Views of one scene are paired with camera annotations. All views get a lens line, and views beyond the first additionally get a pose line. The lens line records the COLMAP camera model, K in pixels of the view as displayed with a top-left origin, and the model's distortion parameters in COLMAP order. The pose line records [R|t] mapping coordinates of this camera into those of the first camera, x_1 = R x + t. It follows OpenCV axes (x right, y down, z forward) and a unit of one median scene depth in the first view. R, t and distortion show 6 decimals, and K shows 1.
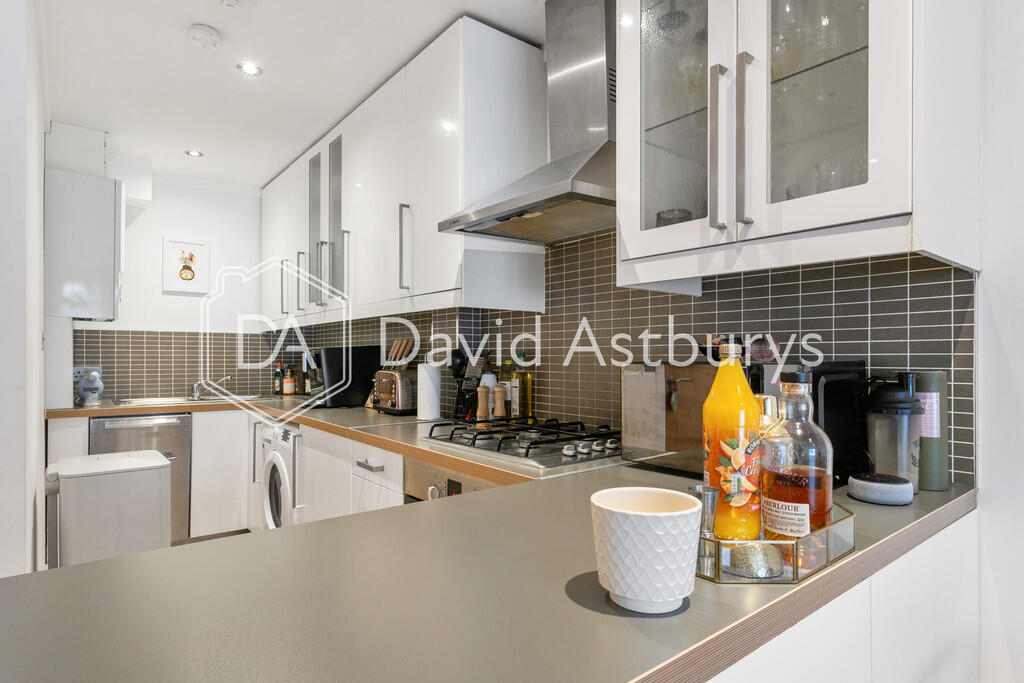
lens RADIAL K [[566.4, 0, 511.3], [0, 566.4, 348.1], [0, 0, 1]] dist [-0.000703, 0.000629]
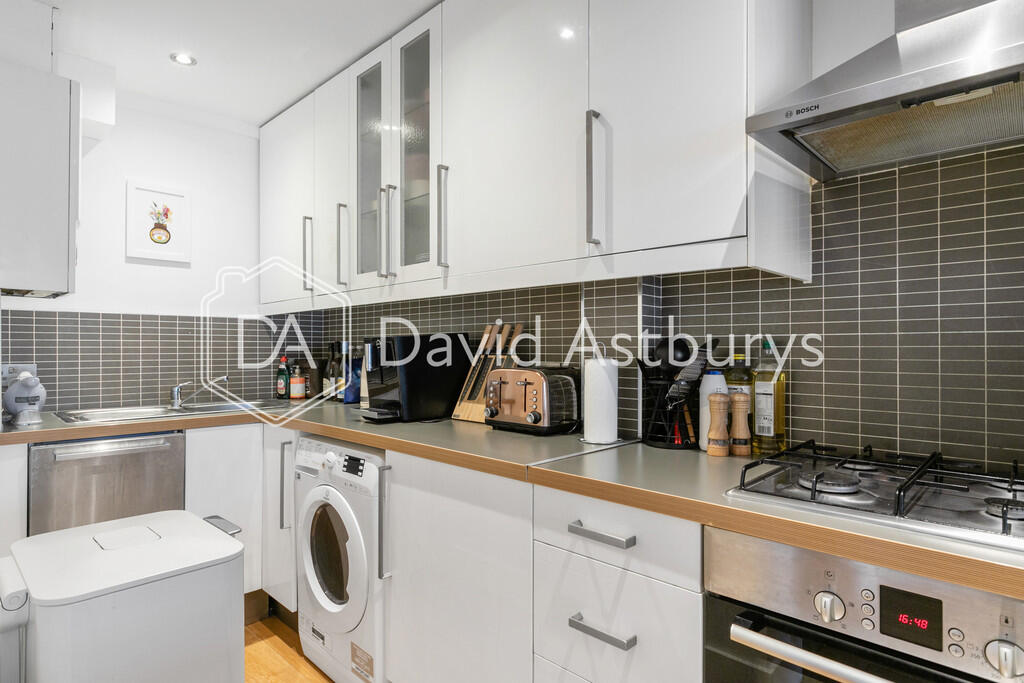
lens RADIAL K [[556.8, 0, 512.0], [0, 556.8, 341.5], [0, 0, 1]] dist [-0.000362, -0.001787]
pose [[0.990995, -0.000237, 0.133898, -0.258505], [-0.000056, 0.999998, 0.002186, 0.004141], [-0.133898, -0.002173, 0.990993, 0.272992]]
